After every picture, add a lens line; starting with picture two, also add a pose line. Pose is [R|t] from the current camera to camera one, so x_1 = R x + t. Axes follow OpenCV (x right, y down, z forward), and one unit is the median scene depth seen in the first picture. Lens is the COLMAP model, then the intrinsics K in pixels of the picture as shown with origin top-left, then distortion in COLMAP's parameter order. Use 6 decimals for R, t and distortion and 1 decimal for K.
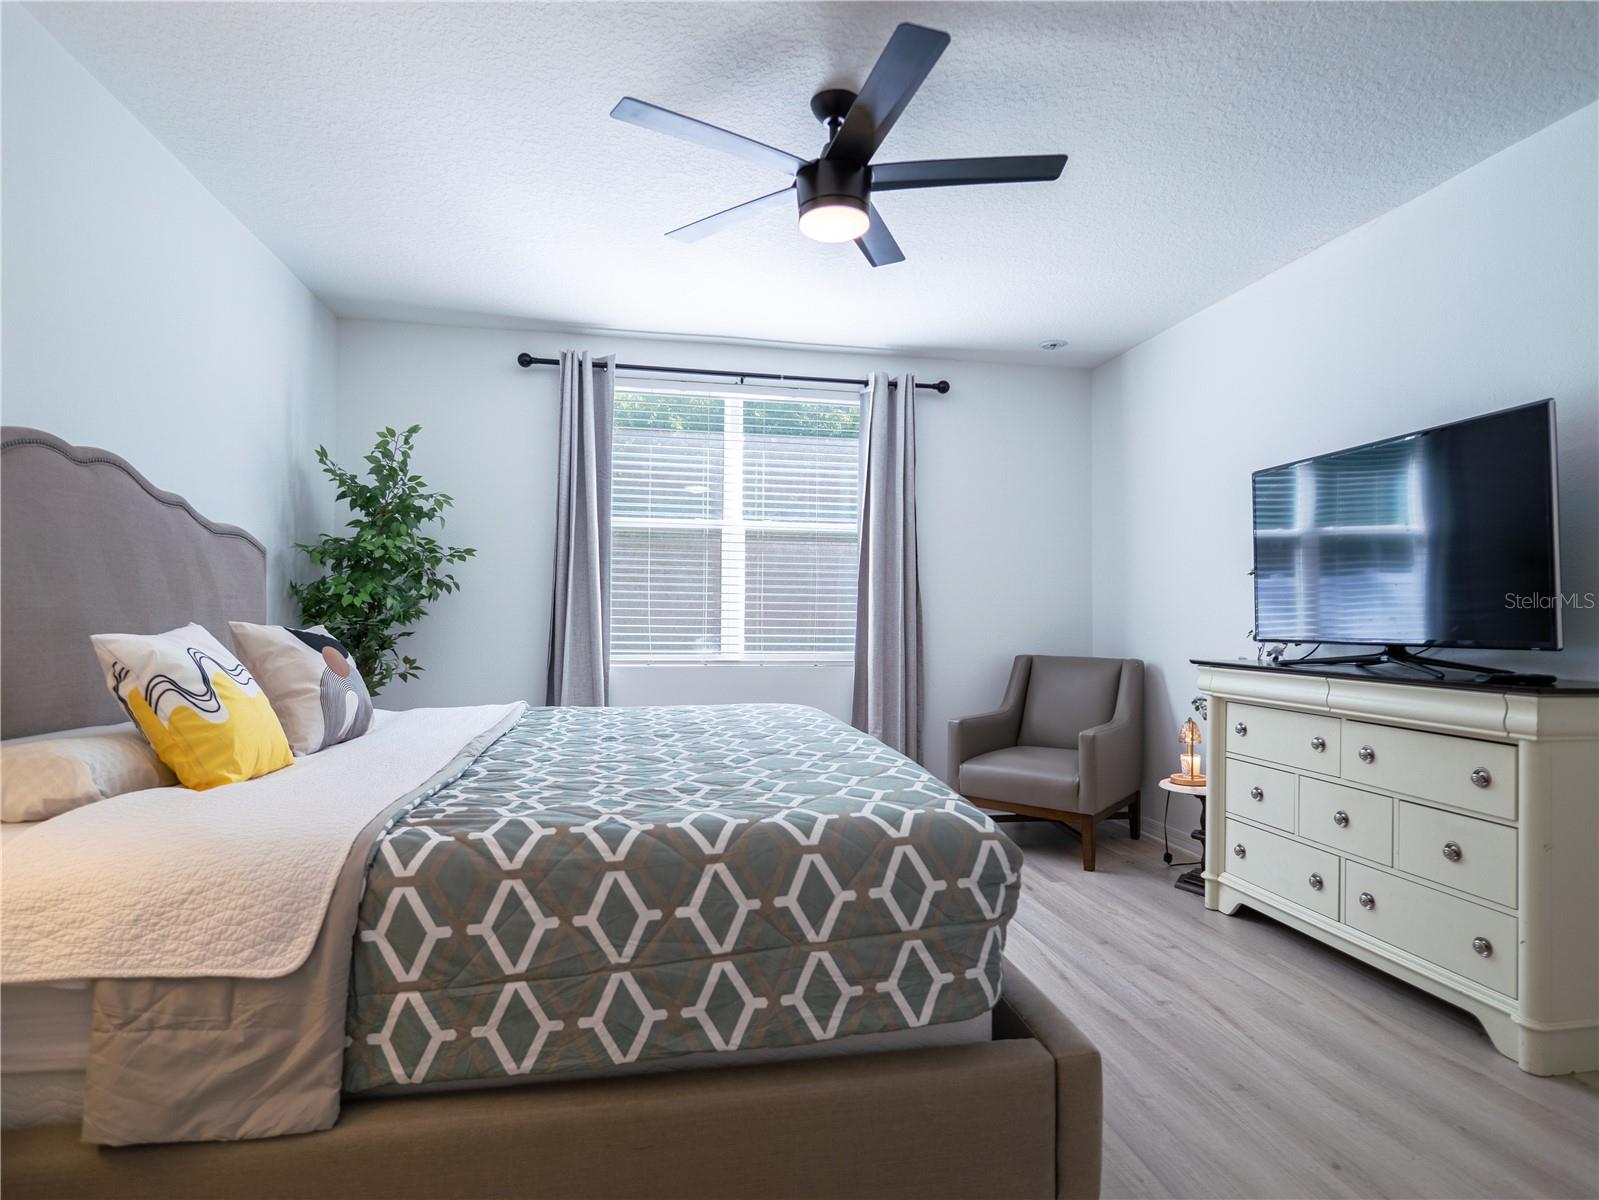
lens RADIAL K [[863.6, 0, 798.2], [0, 863.6, 602.1], [0, 0, 1]] dist [-0.017297, 0.004215]
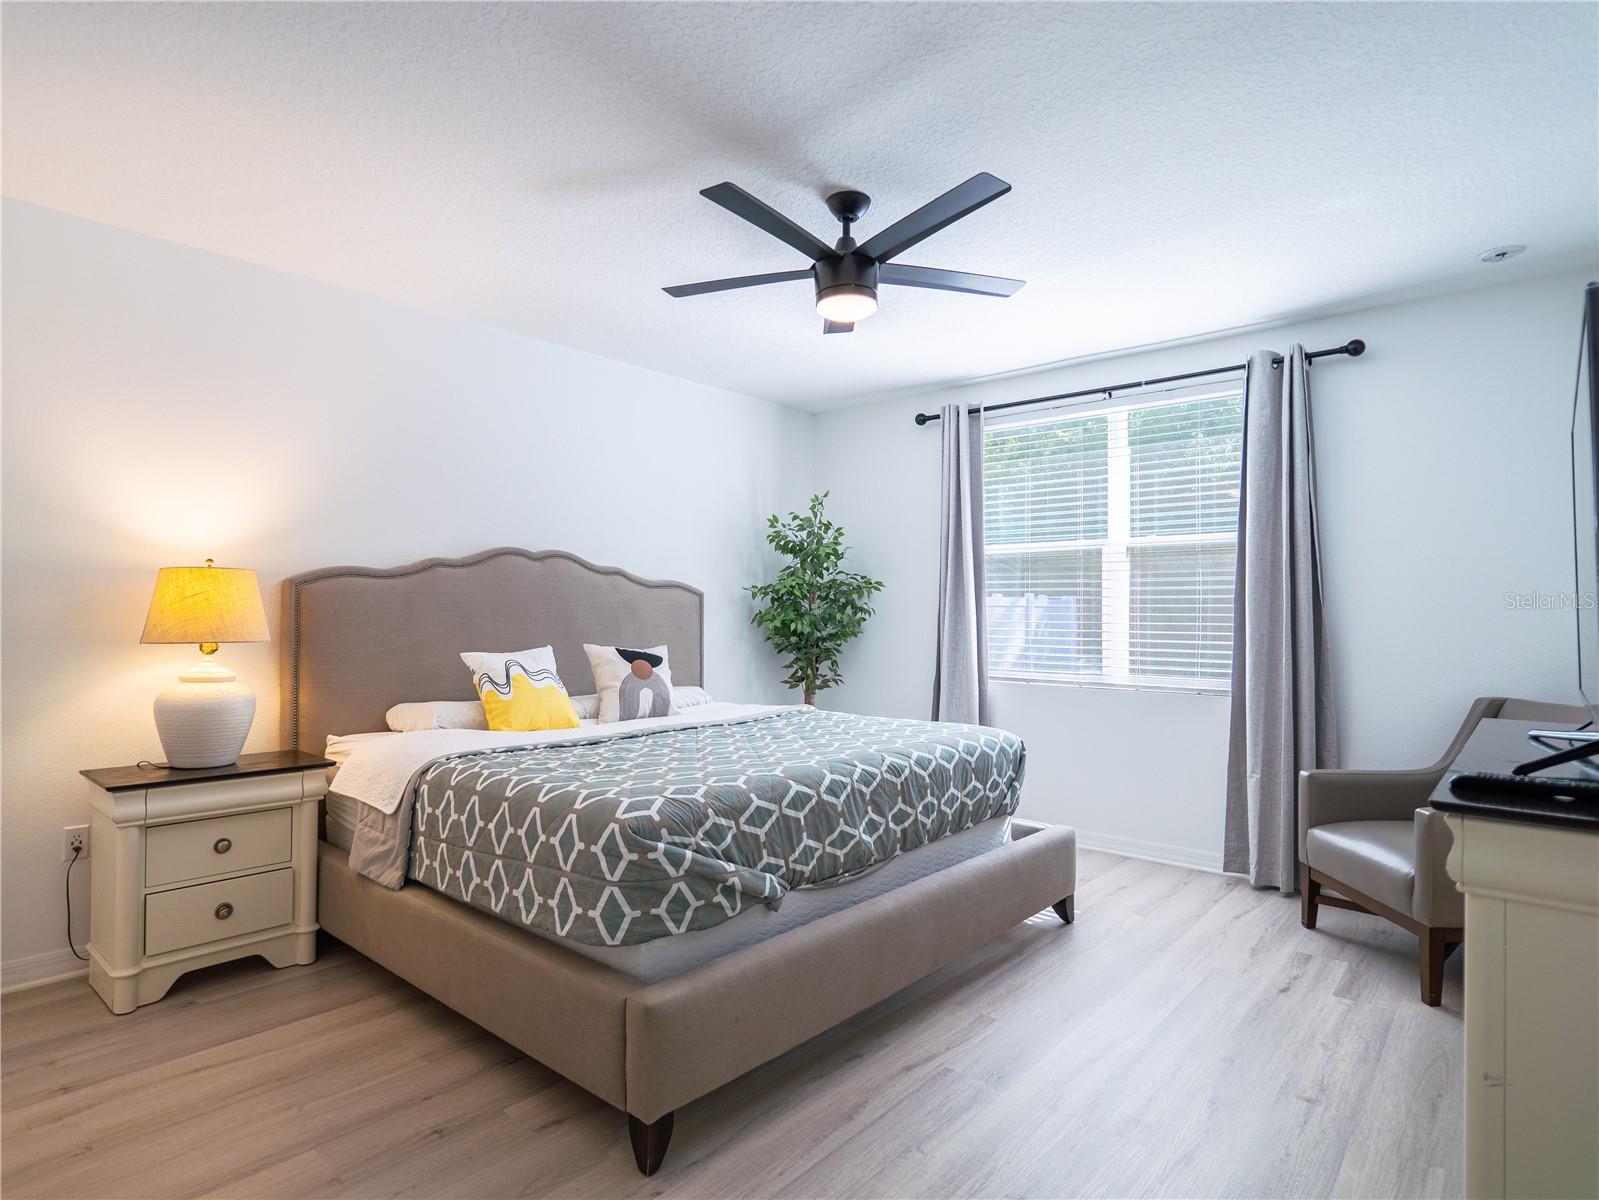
lens RADIAL K [[863.6, 0, 796.0], [0, 863.6, 600.5], [0, 0, 1]] dist [-0.017297, 0.004215]
pose [[0.619256, -0.020066, -0.784933, 0.934245], [0.014348, 0.999796, -0.014240, -0.032900], [0.785058, -0.002444, 0.619417, 0.241704]]
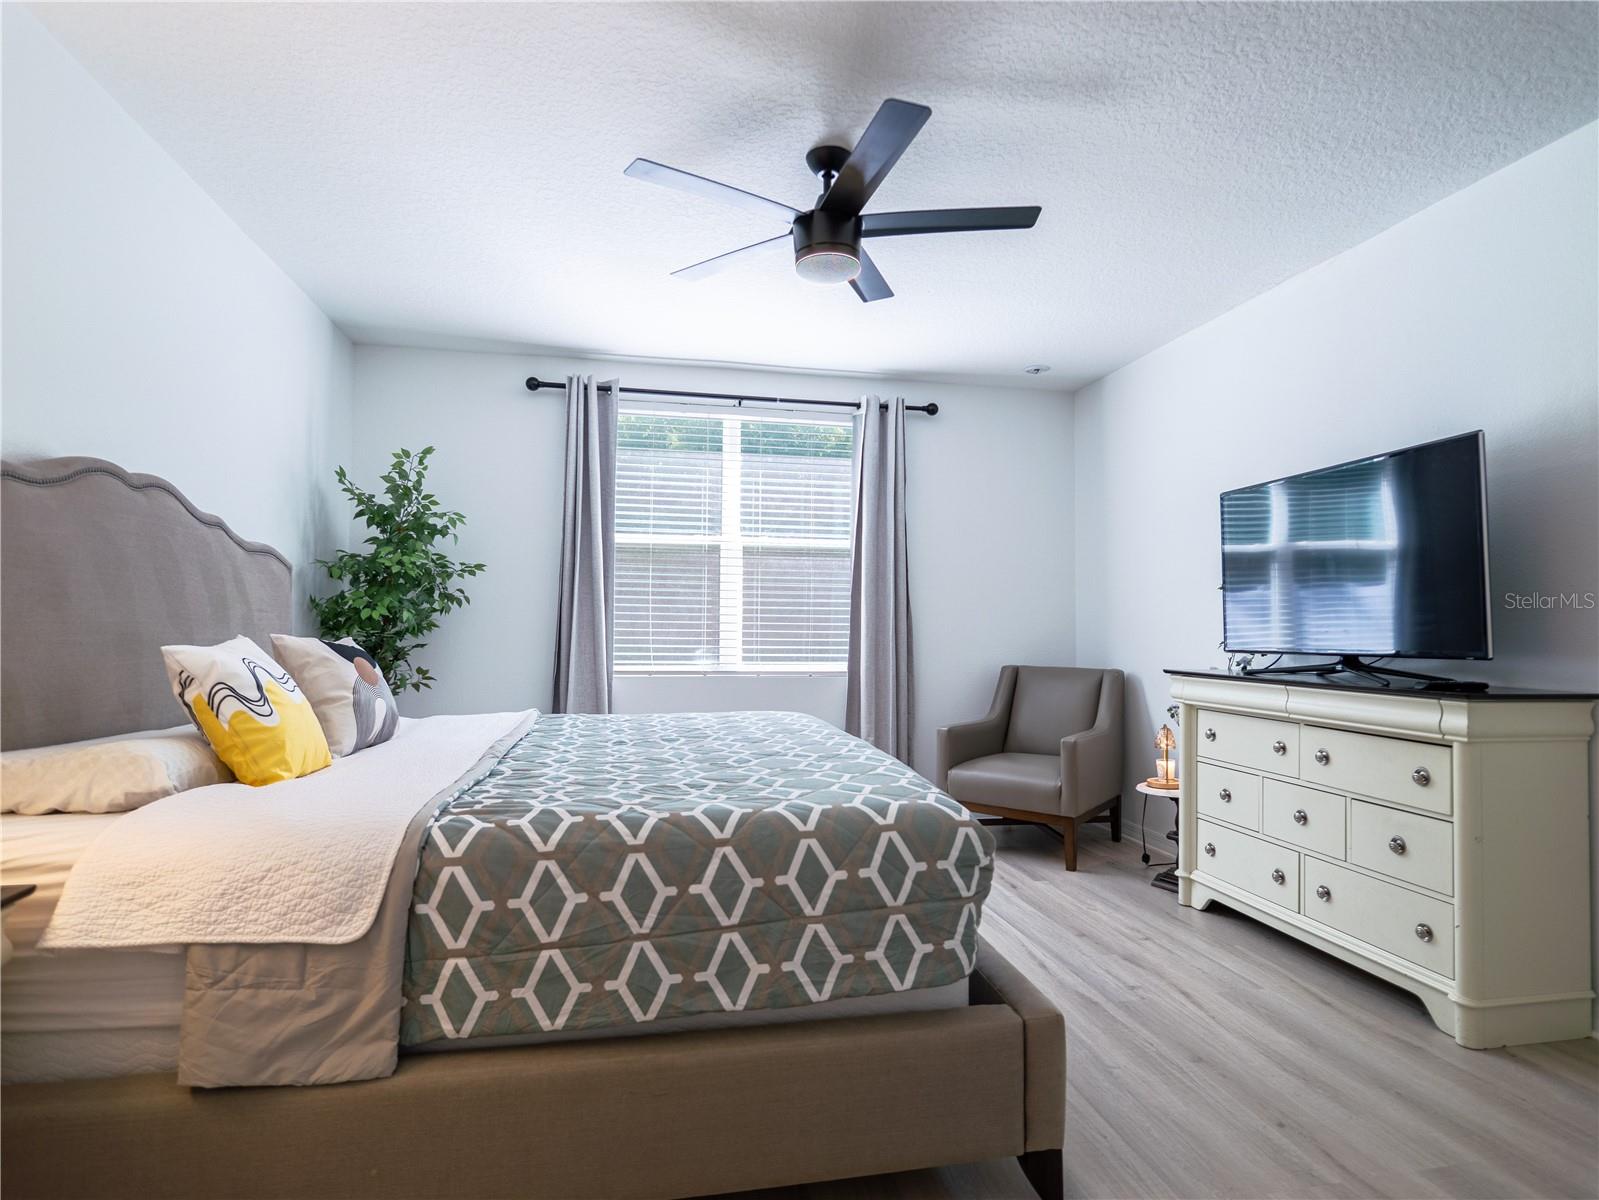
lens RADIAL K [[863.6, 0, 797.9], [0, 863.6, 602.2], [0, 0, 1]] dist [-0.017297, 0.004215]
pose [[0.999978, -0.000338, 0.006598, -0.003342], [0.000425, 0.999912, -0.013256, -0.002885], [-0.006593, 0.013259, 0.999890, -0.086141]]
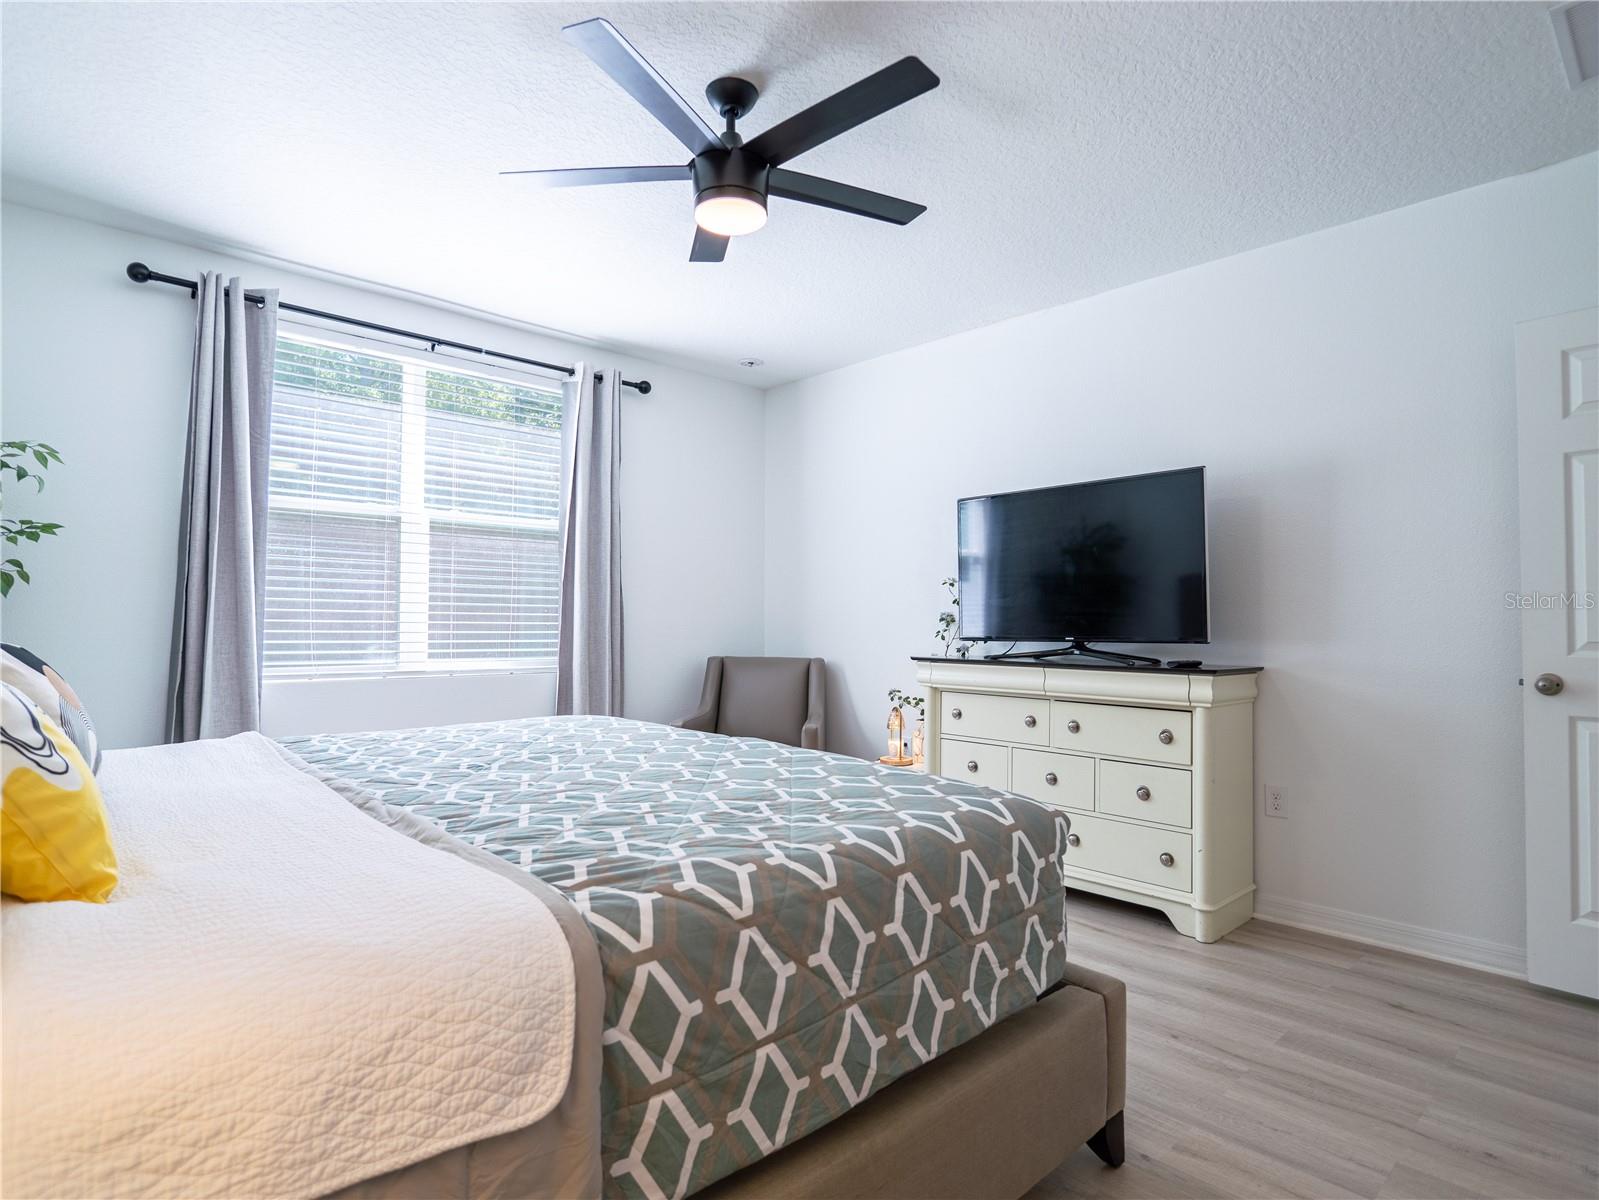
lens RADIAL K [[863.6, 0, 798.1], [0, 863.6, 602.8], [0, 0, 1]] dist [-0.017297, 0.004215]
pose [[0.844273, 0.009533, 0.535829, -0.428079], [-0.008250, 0.999954, -0.004791, 0.001916], [-0.535850, -0.000376, 0.844313, 0.144199]]
